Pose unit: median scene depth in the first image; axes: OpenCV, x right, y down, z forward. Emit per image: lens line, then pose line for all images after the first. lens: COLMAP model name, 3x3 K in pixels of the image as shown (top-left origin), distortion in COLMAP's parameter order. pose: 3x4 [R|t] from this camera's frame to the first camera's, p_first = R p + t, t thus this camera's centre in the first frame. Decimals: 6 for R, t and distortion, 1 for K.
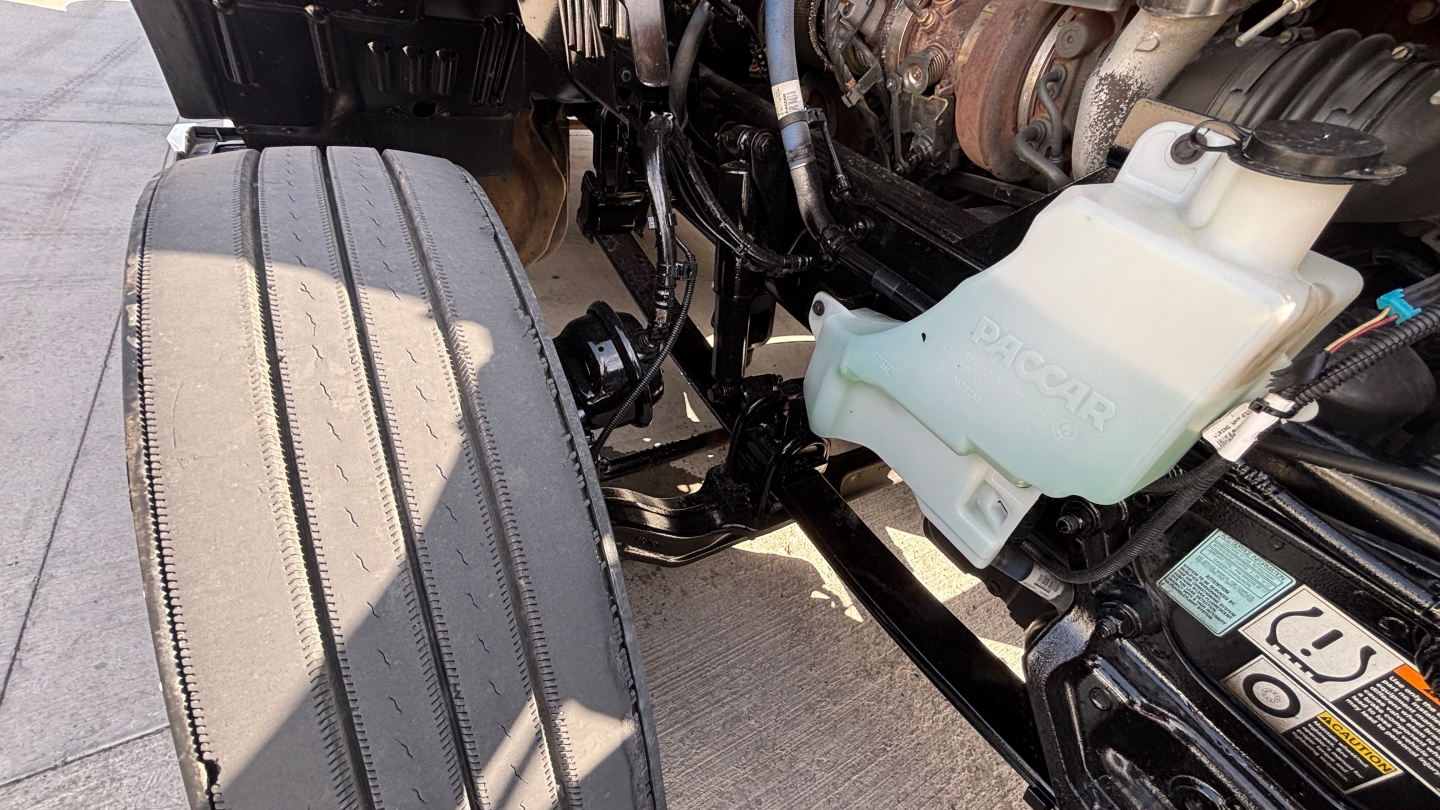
lens RADIAL K [[582.8, 0, 721.3], [0, 582.8, 404.8], [0, 0, 1]] dist [0.000829, 0.000409]
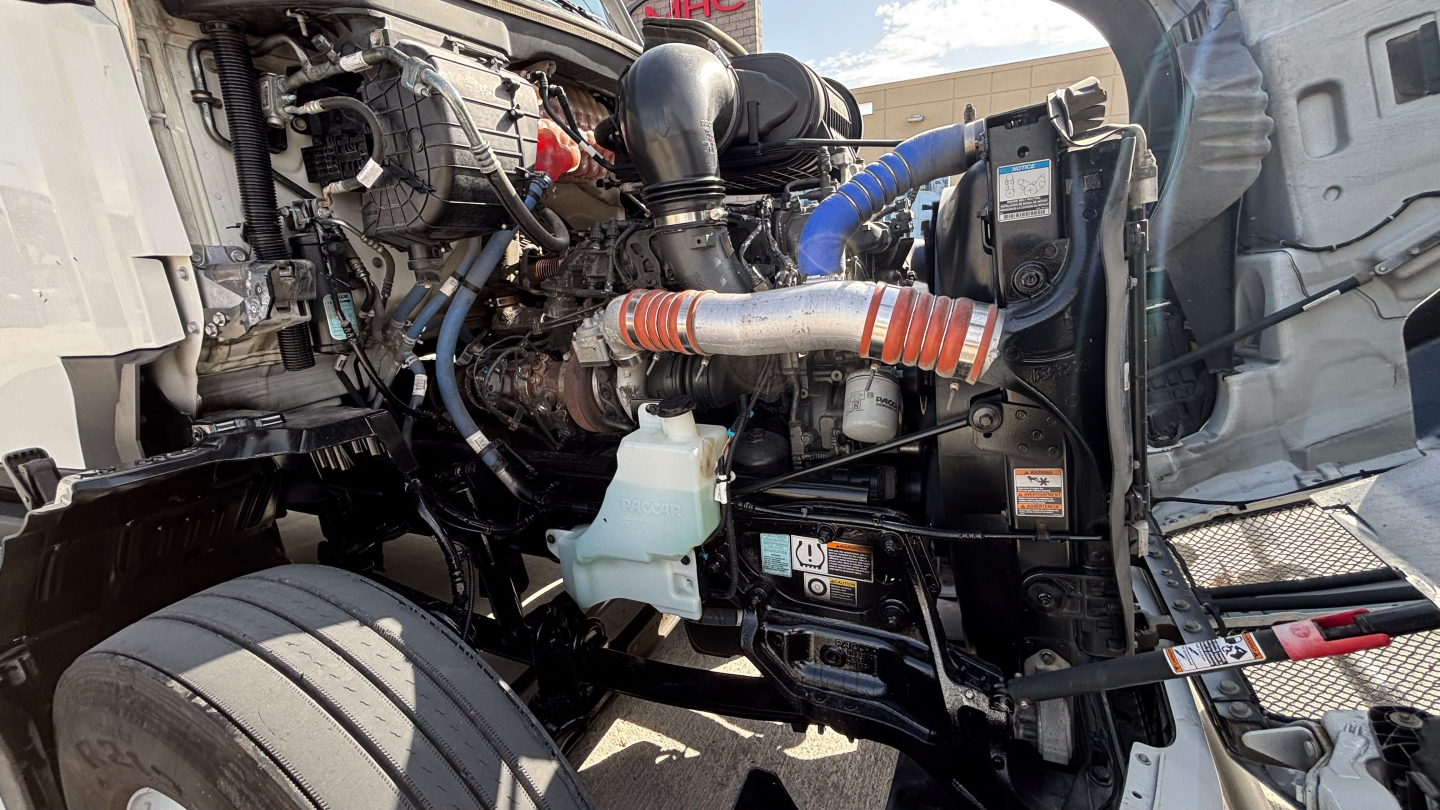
lens RADIAL K [[582.8, 0, 717.8], [0, 582.8, 400.6], [0, 0, 1]] dist [0.000829, 0.000409]
pose [[0.790179, -0.354796, 0.499737, -0.212371], [0.528794, 0.806889, -0.263262, 0.295574], [-0.309828, 0.472282, 0.825201, -1.015167]]
